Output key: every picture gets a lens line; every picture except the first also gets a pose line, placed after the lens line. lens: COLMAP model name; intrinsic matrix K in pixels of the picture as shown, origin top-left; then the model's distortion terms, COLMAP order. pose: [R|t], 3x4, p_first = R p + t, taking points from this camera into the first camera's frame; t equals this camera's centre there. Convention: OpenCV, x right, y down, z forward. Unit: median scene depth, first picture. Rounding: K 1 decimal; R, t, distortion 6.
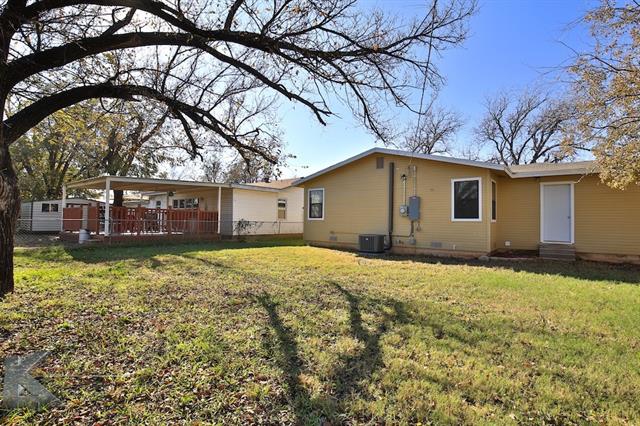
lens RADIAL K [[312.5, 0, 320.0], [0, 312.5, 213.0], [0, 0, 1]] dist [-0.033732, 0.001930]
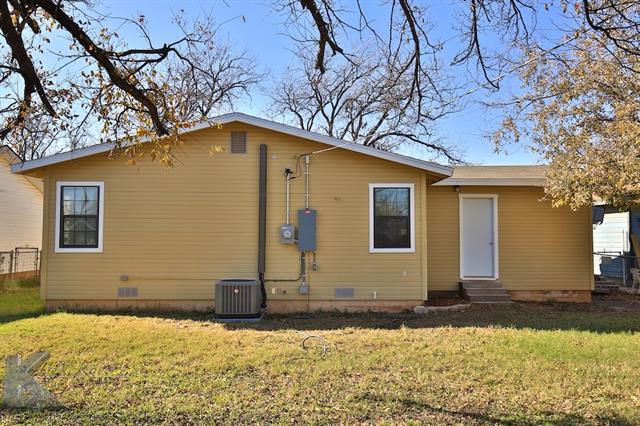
lens RADIAL K [[563.1, 0, 320.0], [0, 563.1, 213.0], [0, 0, 1]] dist [0.013711, 0.007867]
pose [[0.771957, 0.017645, 0.635430, -0.340213], [-0.008684, 0.999814, -0.017214, -0.029855], [-0.635616, 0.007770, 0.771966, 0.206145]]
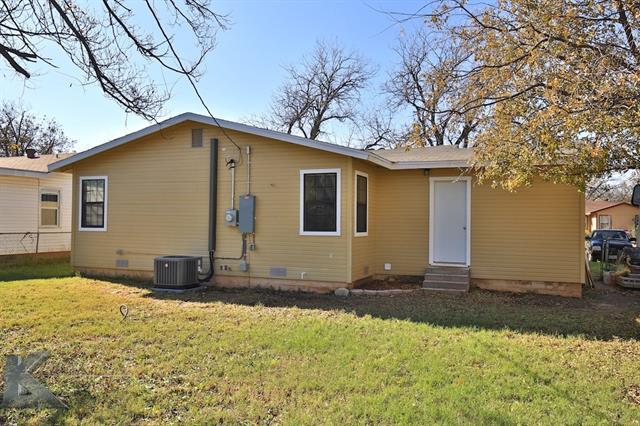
lens RADIAL K [[510.0, 0, 320.0], [0, 510.0, 213.0], [0, 0, 1]] dist [0.000829, 0.000650]
pose [[0.960896, 0.001834, 0.276905, 0.166774], [-0.005172, 0.999922, 0.011326, -0.030488], [-0.276862, -0.012315, 0.960831, -0.023320]]
